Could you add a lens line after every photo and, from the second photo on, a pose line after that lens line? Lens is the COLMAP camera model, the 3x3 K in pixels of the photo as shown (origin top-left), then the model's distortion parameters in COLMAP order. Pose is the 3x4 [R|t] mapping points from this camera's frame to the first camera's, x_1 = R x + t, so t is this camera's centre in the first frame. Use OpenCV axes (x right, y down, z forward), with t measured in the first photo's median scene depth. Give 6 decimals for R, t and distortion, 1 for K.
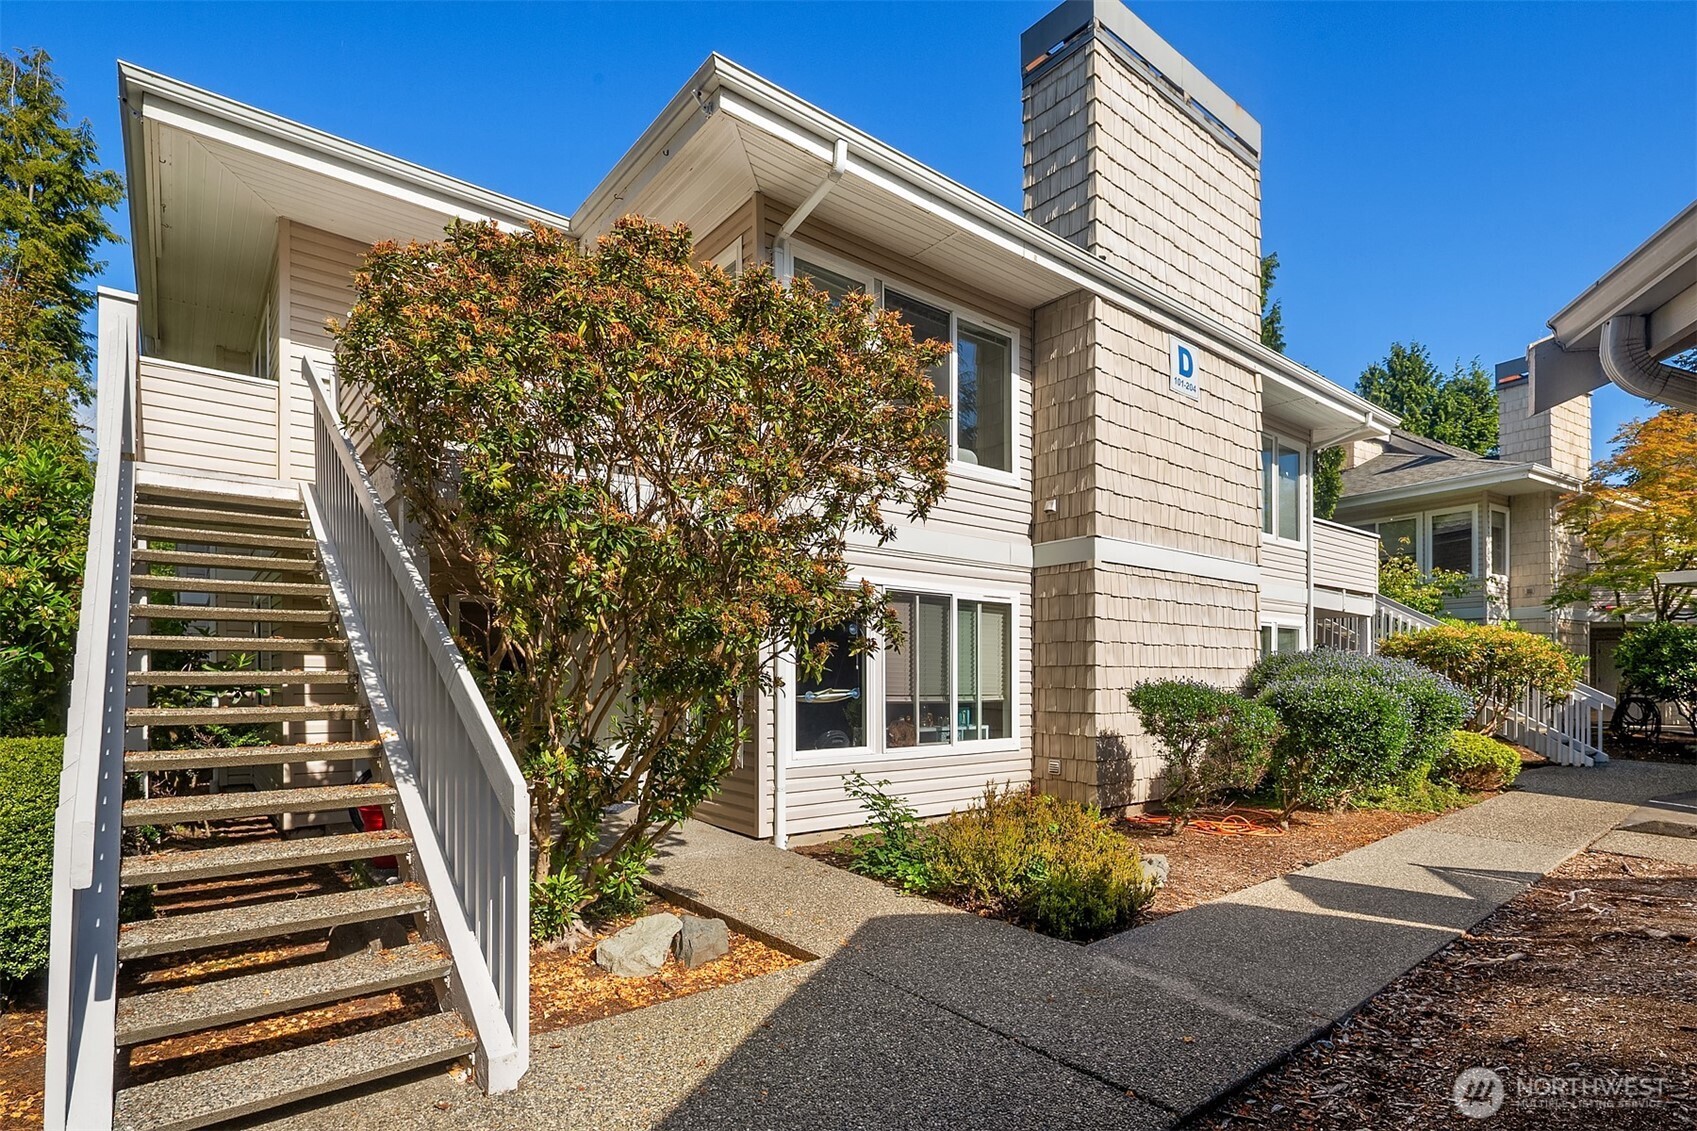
lens RADIAL K [[822.2, 0, 860.5], [0, 822.2, 669.7], [0, 0, 1]] dist [0.004778, -0.004371]
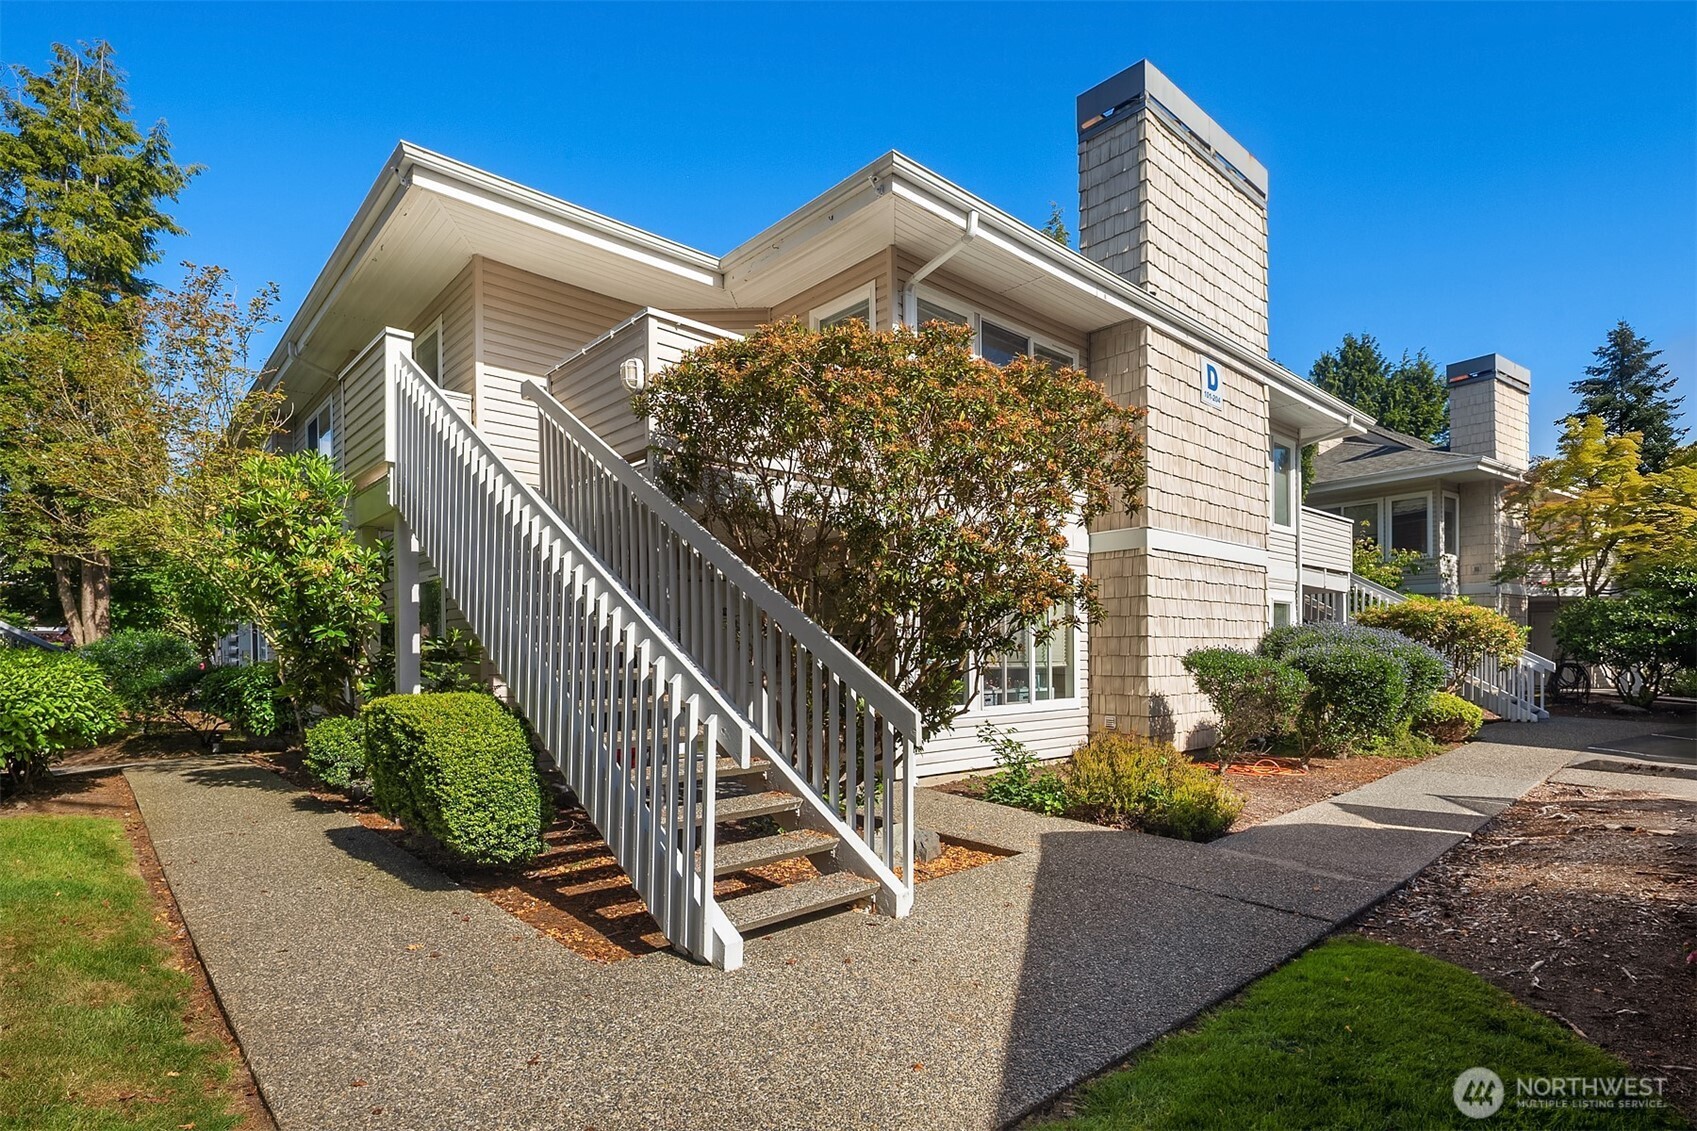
lens RADIAL K [[822.2, 0, 858.1], [0, 822.2, 646.1], [0, 0, 1]] dist [0.004778, -0.004371]
pose [[0.998624, -0.004479, 0.052249, -0.191982], [0.004251, 0.999981, 0.004479, 0.001812], [-0.052268, -0.004251, 0.998624, -0.164391]]
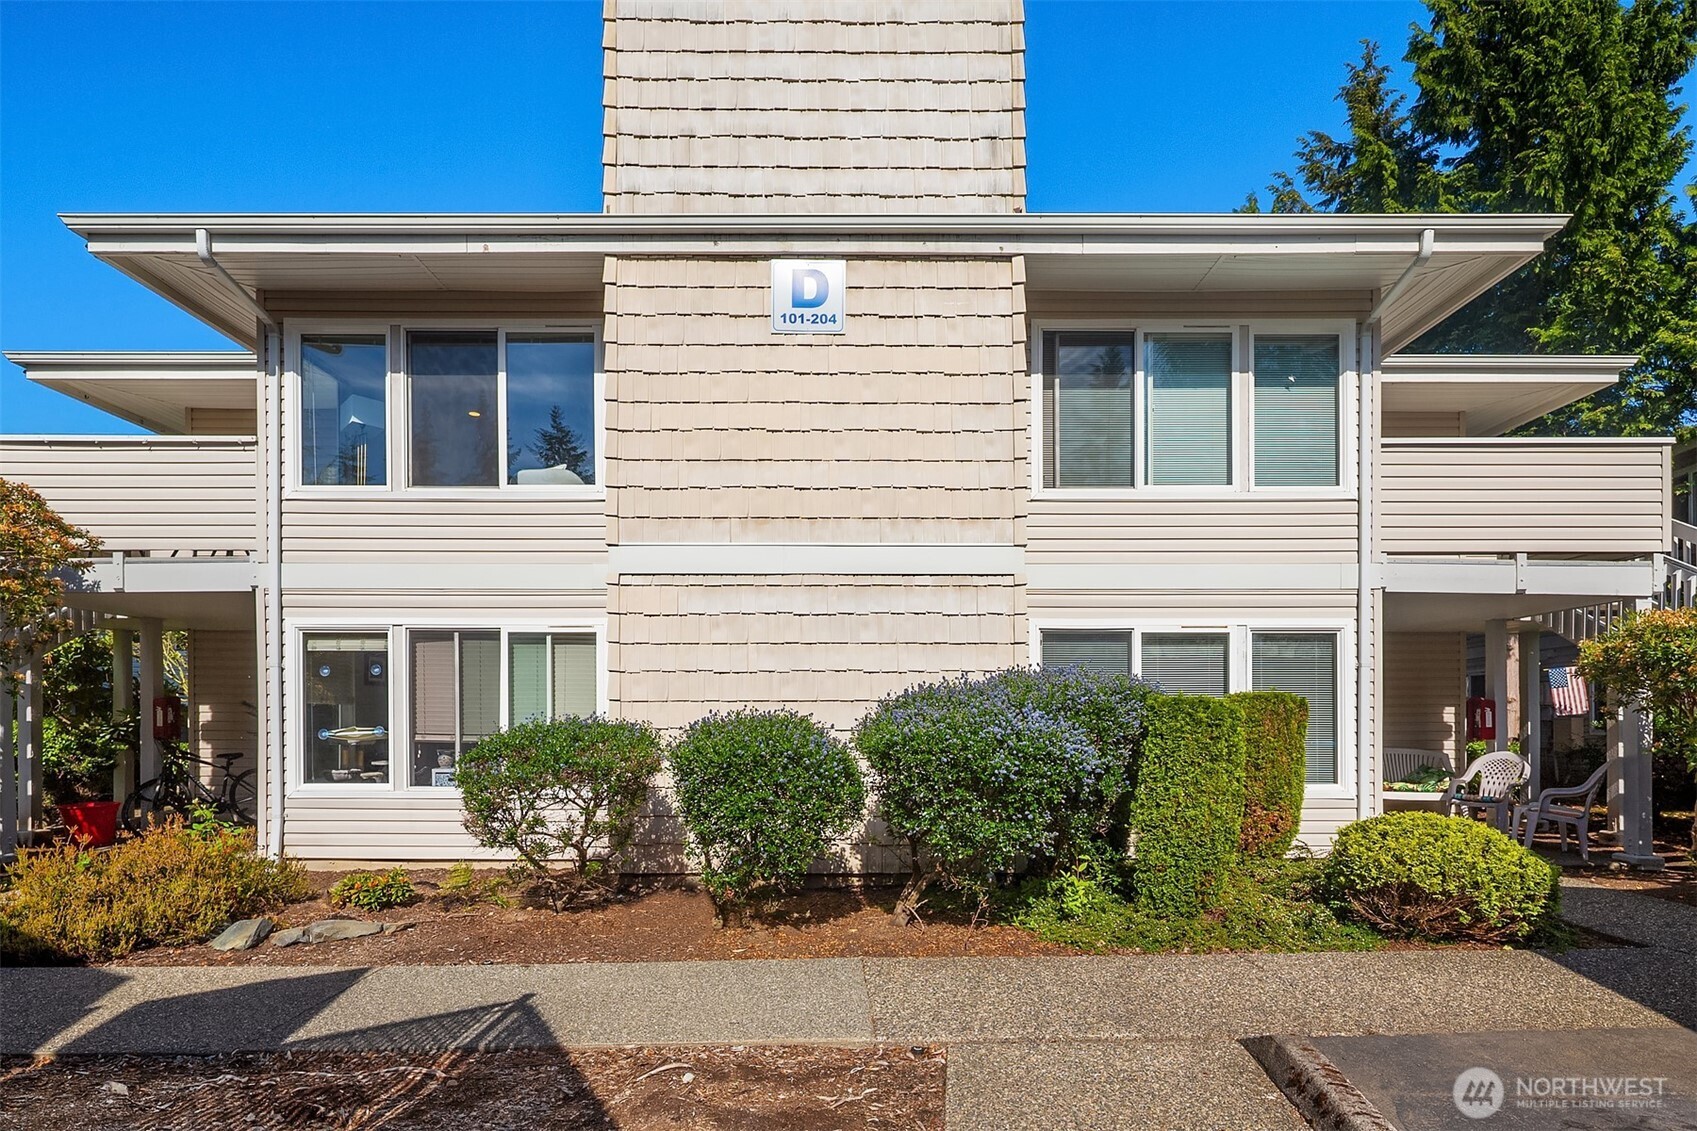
lens RADIAL K [[822.2, 0, 850.6], [0, 822.2, 718.1], [0, 0, 1]] dist [0.004778, -0.004371]
pose [[0.785402, -0.006069, -0.618956, 0.974527], [0.008703, 0.999961, 0.001238, 0.013703], [0.618925, -0.006359, 0.785424, 0.486953]]
